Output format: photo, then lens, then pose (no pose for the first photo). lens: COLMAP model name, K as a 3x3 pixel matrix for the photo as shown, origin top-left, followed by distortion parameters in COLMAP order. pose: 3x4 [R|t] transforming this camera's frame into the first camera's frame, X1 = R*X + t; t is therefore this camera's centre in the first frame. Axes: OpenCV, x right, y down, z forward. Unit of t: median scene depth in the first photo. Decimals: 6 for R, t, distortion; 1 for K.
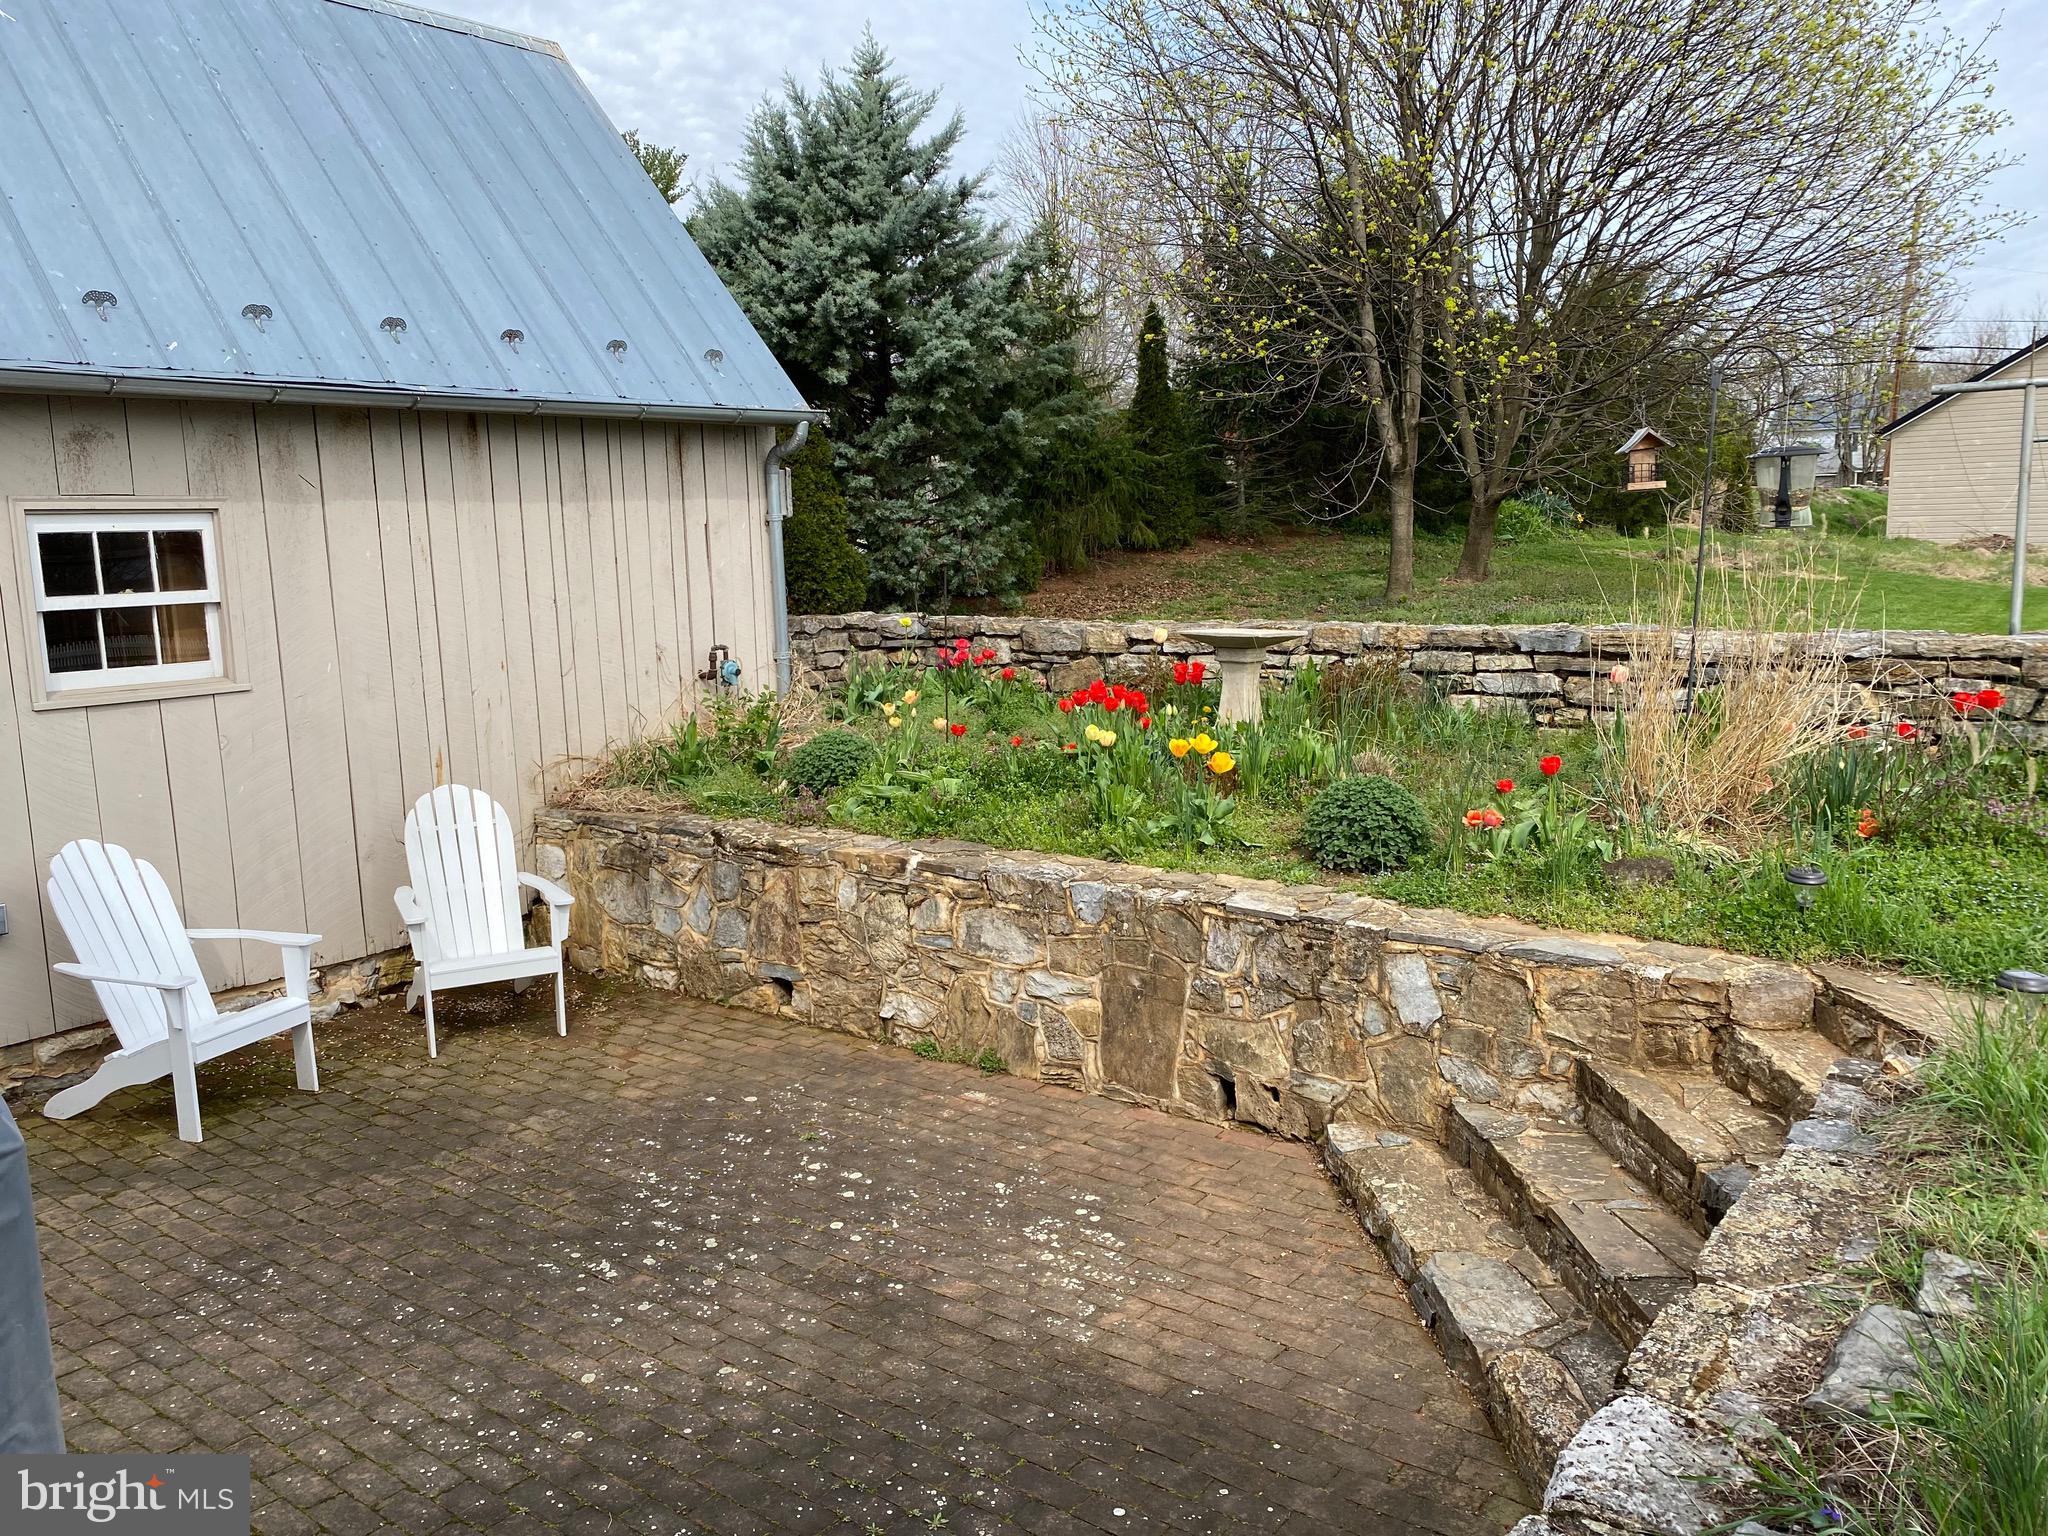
lens RADIAL K [[1565.3, 0, 1024.0], [0, 1565.3, 768.0], [0, 0, 1]] dist [0.002218, 0.001753]
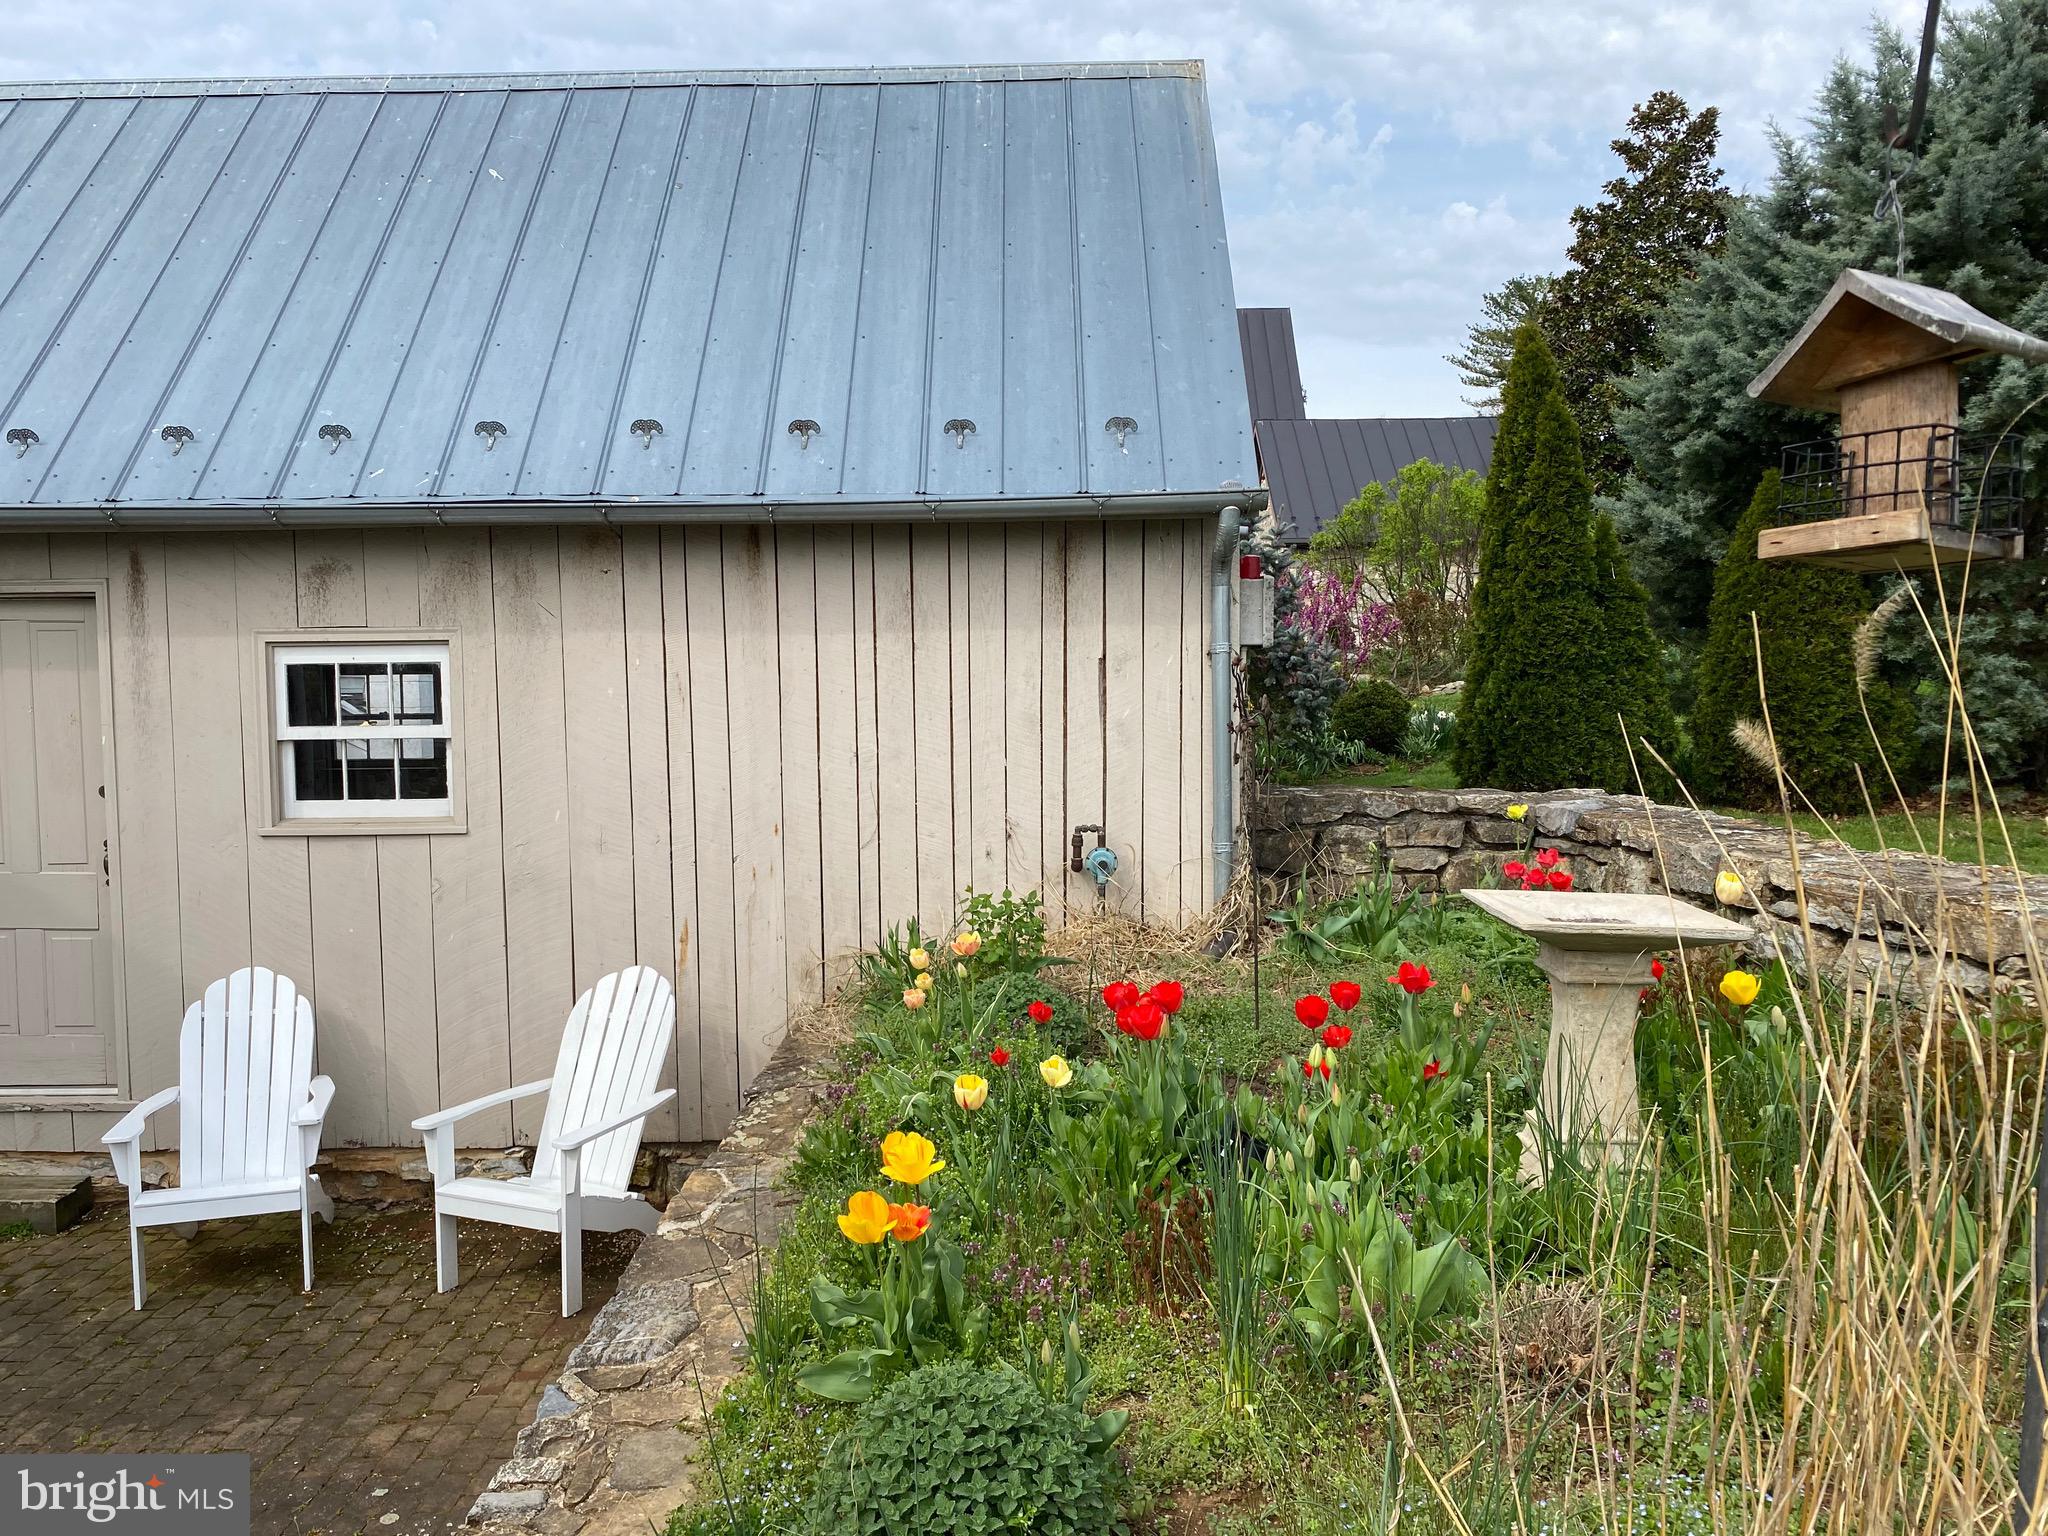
lens RADIAL K [[1565.3, 0, 1024.0], [0, 1565.3, 768.0], [0, 0, 1]] dist [0.002218, 0.001753]
pose [[0.638559, 0.059477, -0.767271, 0.436303], [-0.122433, 0.992162, -0.024985, -0.107397], [0.759771, 0.109894, 0.640836, 0.663762]]
